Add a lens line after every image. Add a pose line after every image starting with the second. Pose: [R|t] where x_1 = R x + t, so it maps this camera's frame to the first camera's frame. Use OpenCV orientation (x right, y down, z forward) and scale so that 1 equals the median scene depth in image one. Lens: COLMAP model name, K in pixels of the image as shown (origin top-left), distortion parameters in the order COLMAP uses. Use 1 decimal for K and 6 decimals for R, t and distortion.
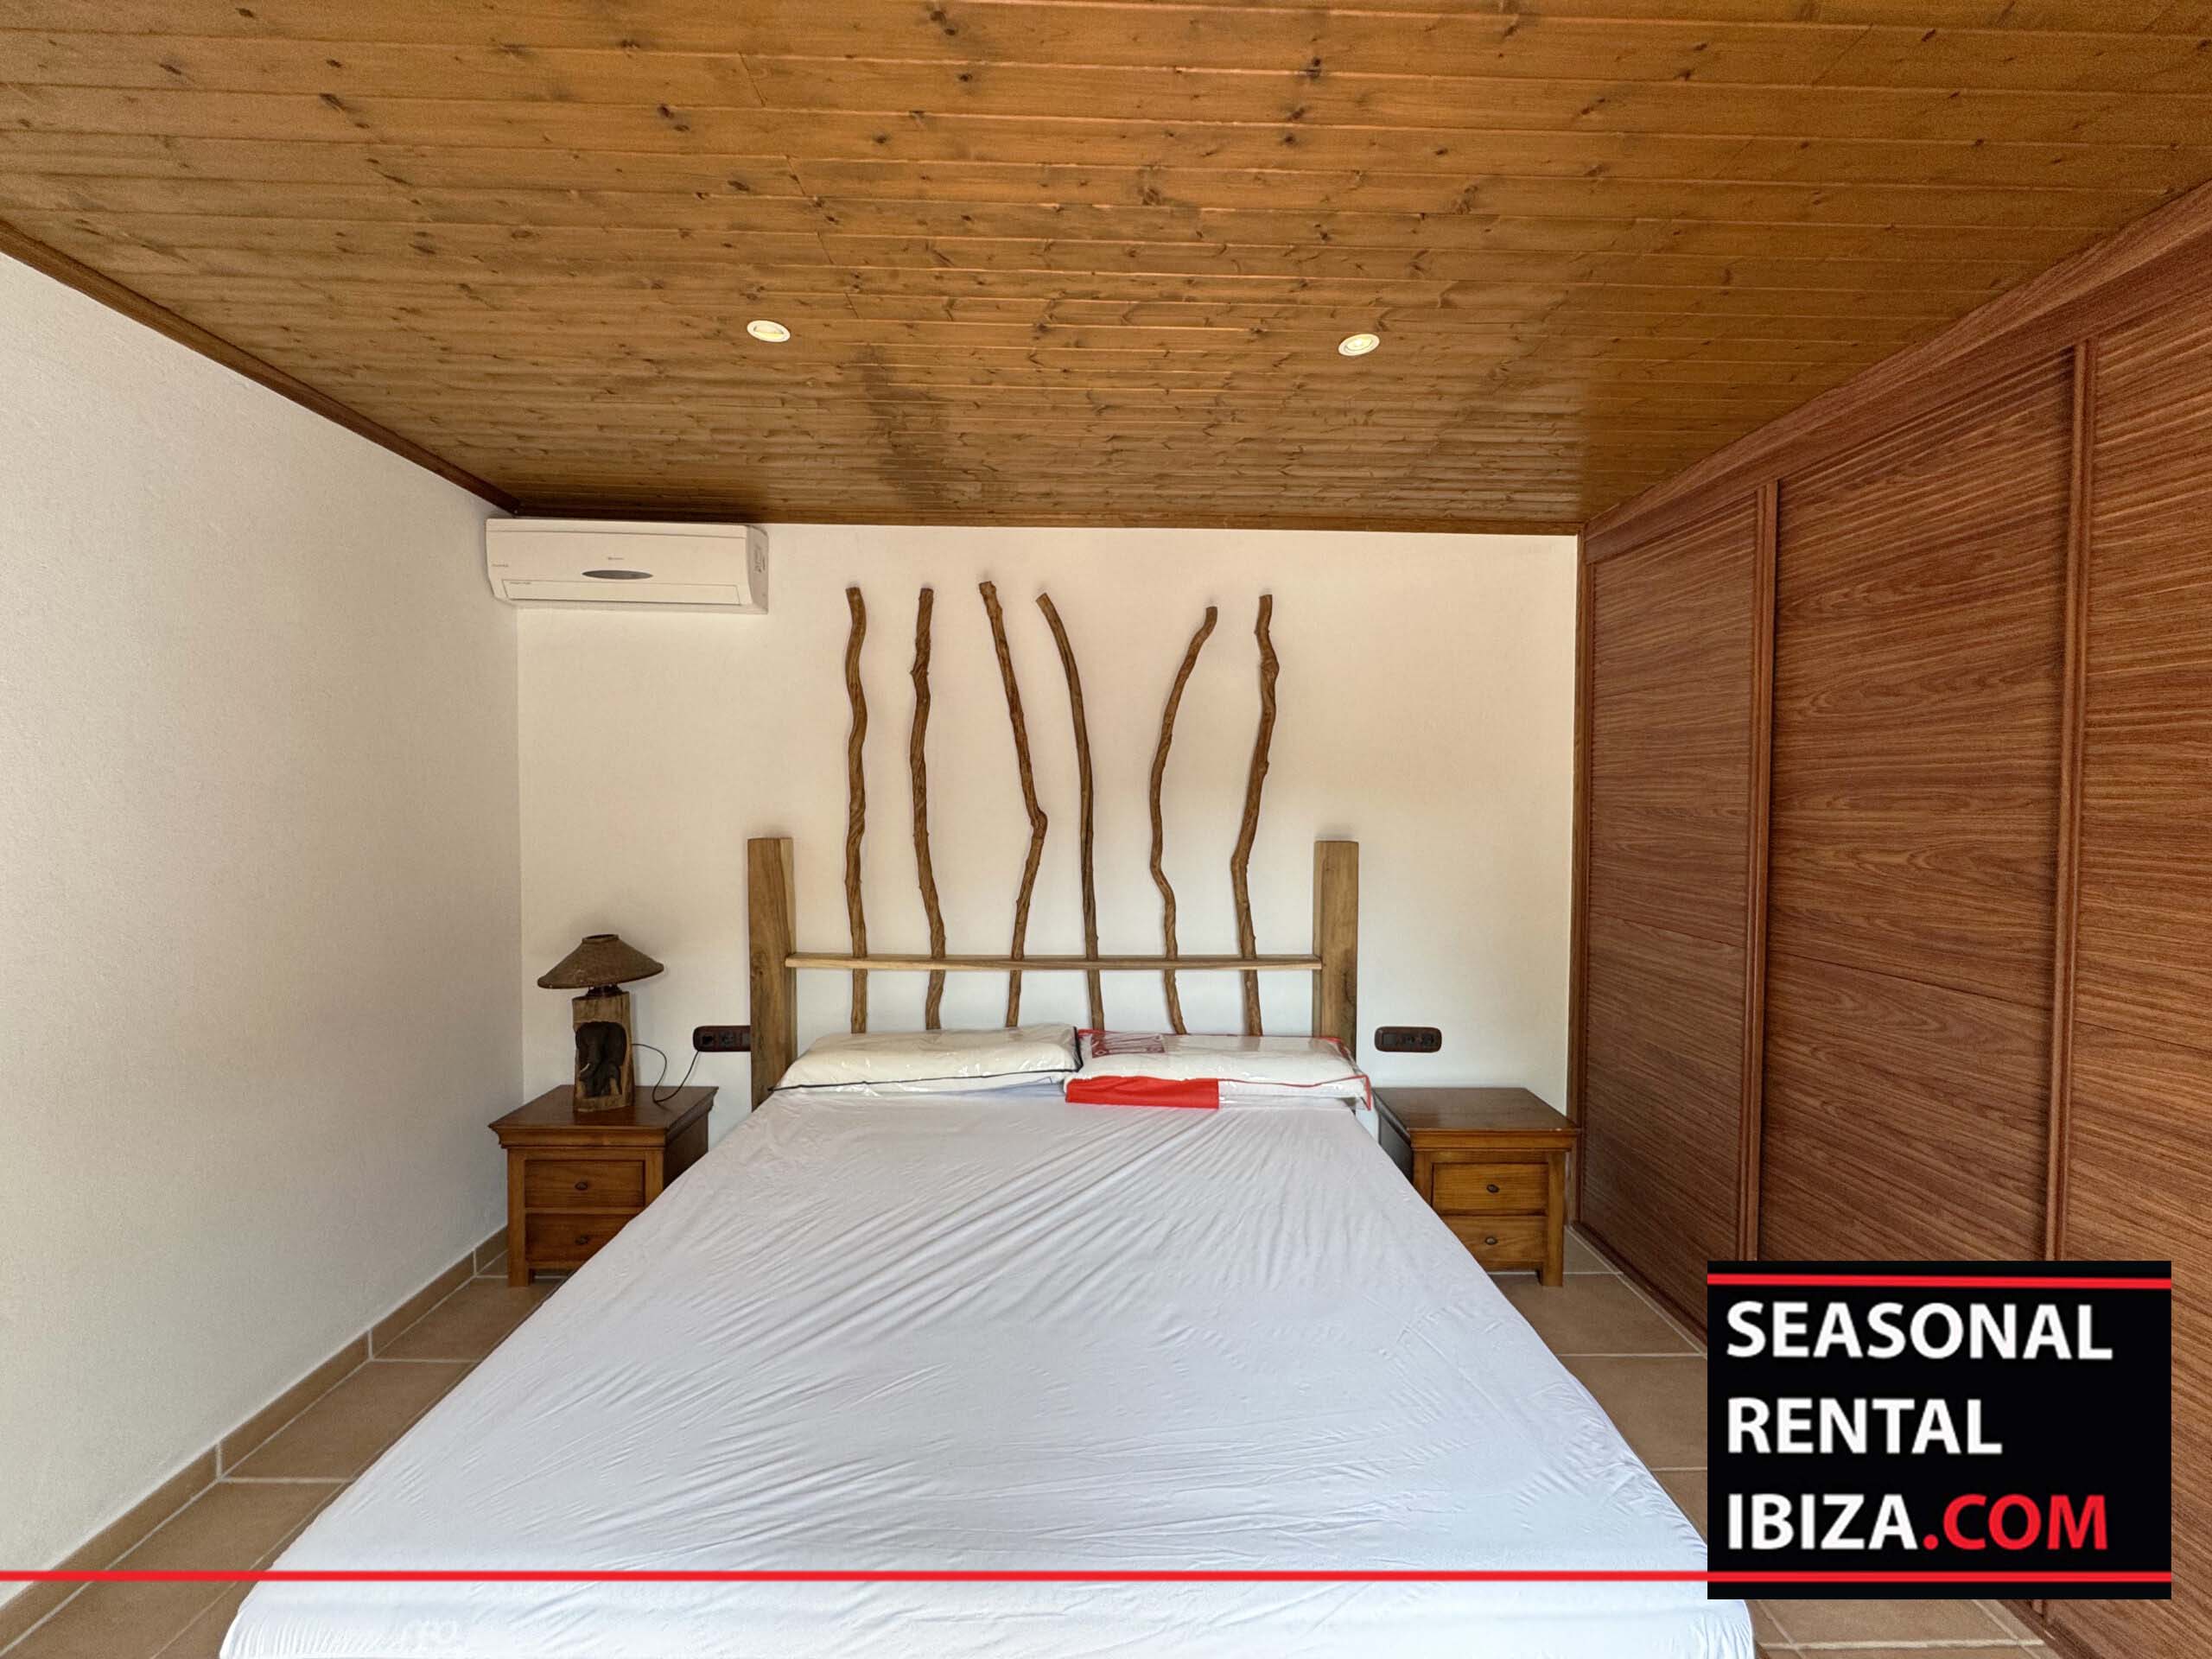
lens RADIAL K [[887.0, 0, 1105.3], [0, 887.0, 825.4], [0, 0, 1]] dist [-0.002959, 0.000132]
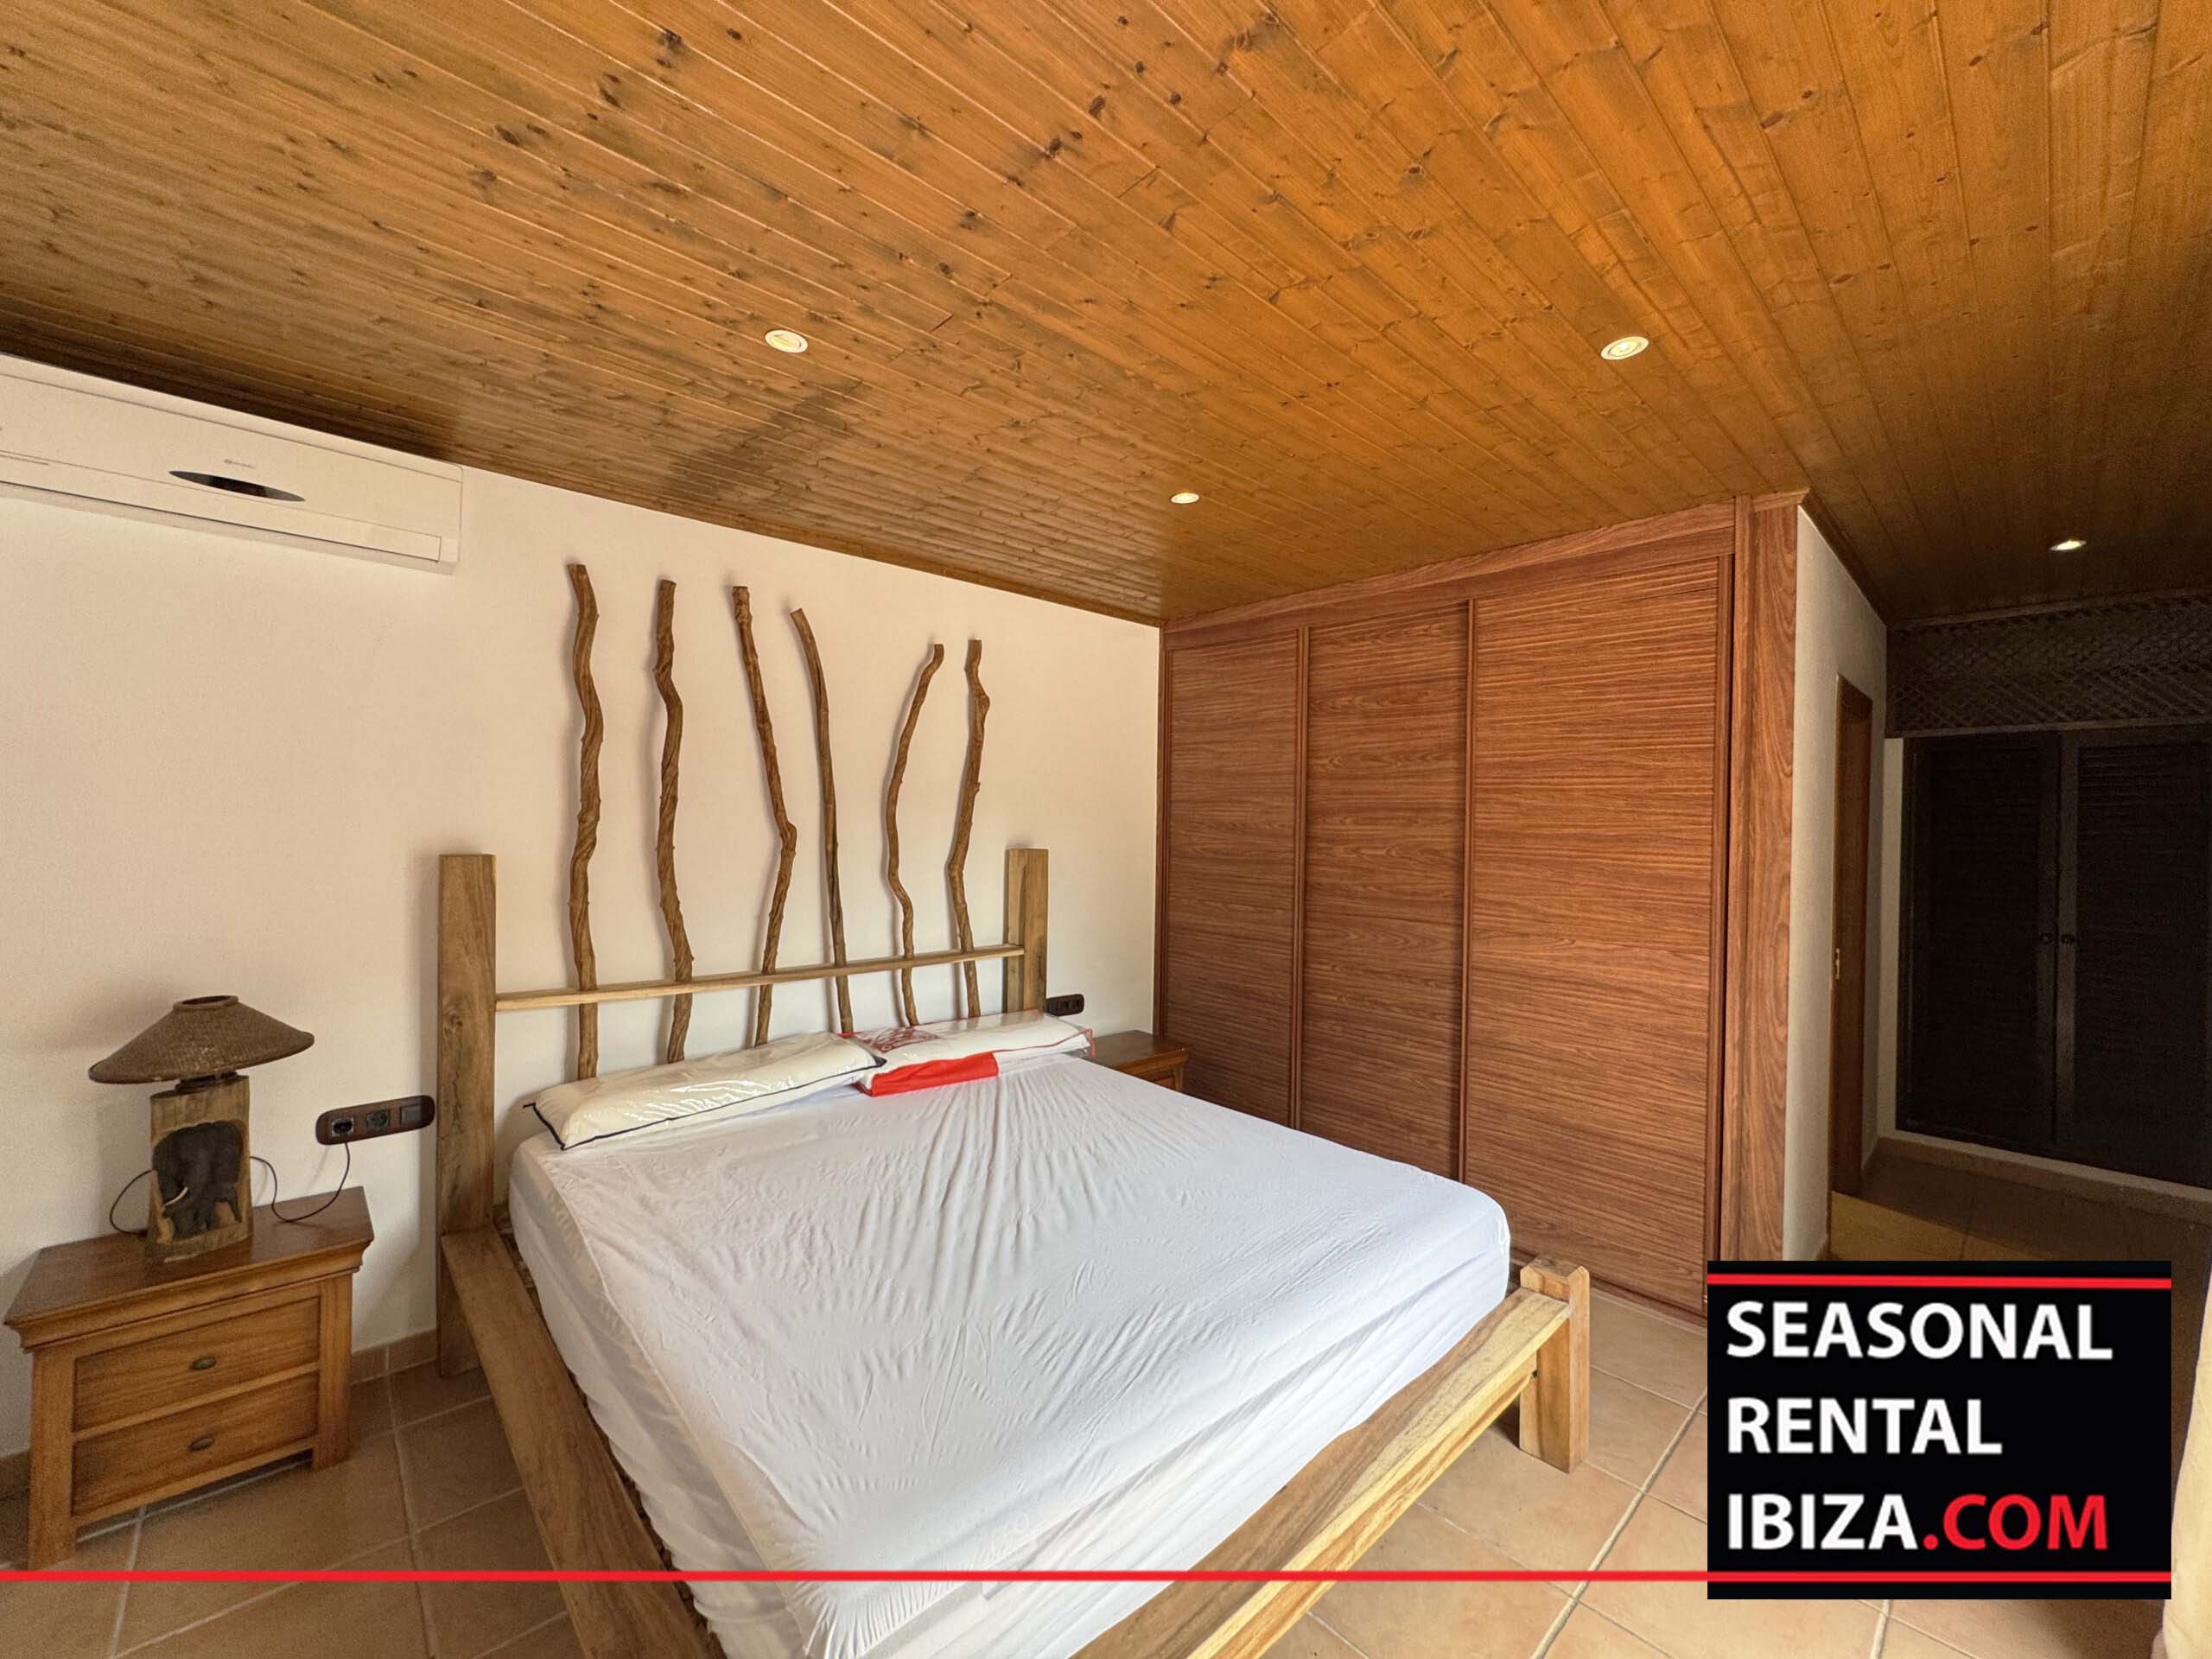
lens RADIAL K [[887.0, 0, 1105.3], [0, 887.0, 825.4], [0, 0, 1]] dist [-0.002959, 0.000132]
pose [[0.748231, 0.003603, 0.663428, -0.547461], [0.007218, 0.999882, -0.013571, 0.003214], [-0.663399, 0.014943, 0.748117, 0.015690]]
